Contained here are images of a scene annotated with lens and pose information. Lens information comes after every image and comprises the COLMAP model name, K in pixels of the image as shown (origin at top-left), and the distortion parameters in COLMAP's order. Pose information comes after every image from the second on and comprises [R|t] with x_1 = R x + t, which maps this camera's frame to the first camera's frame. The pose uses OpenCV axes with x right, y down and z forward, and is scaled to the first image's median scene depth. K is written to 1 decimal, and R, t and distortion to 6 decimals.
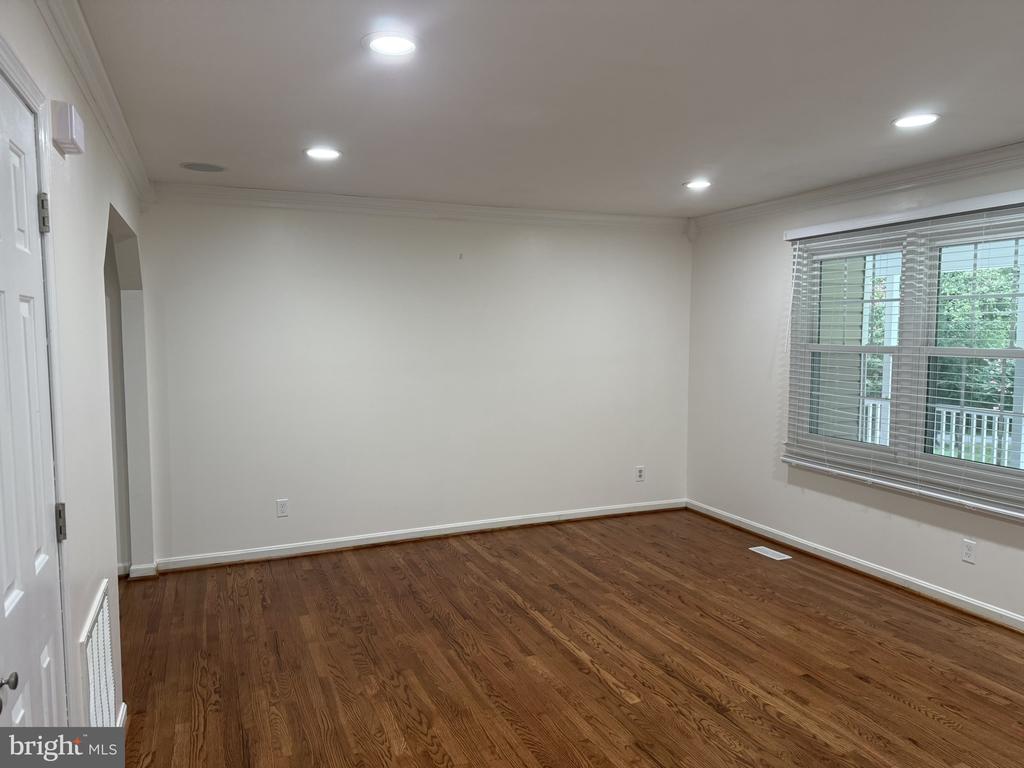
lens RADIAL K [[732.6, 0, 512.0], [0, 732.6, 384.0], [0, 0, 1]] dist [0.002628, -0.008557]
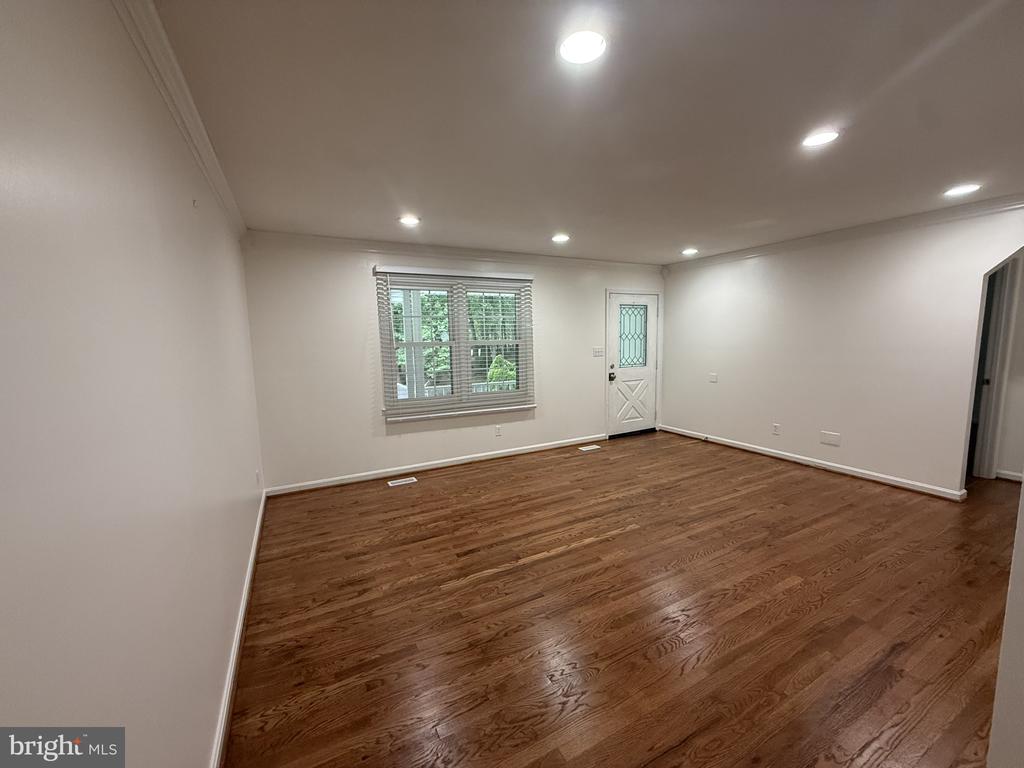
lens RADIAL K [[407.7, 0, 509.0], [0, 407.7, 384.9], [0, 0, 1]] dist [-0.001035, -0.000082]
pose [[-0.090308, -0.115460, 0.989198, -0.620243], [0.097032, 0.987511, 0.124121, -0.064931], [-0.991176, 0.107193, -0.077977, 1.072184]]
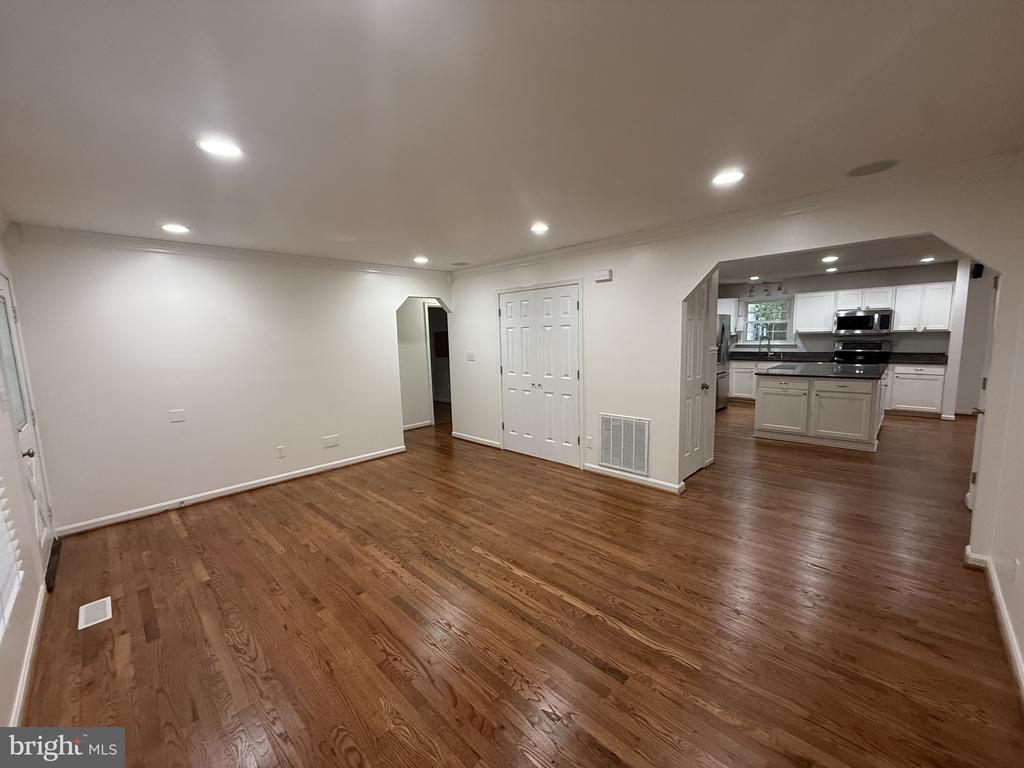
lens RADIAL K [[407.7, 0, 509.0], [0, 407.7, 384.9], [0, 0, 1]] dist [-0.001035, -0.000082]
pose [[-0.923519, 0.074995, -0.376149, 0.336059], [0.001730, 0.981503, 0.191440, -0.107360], [0.383548, 0.176148, -0.906567, 1.450828]]
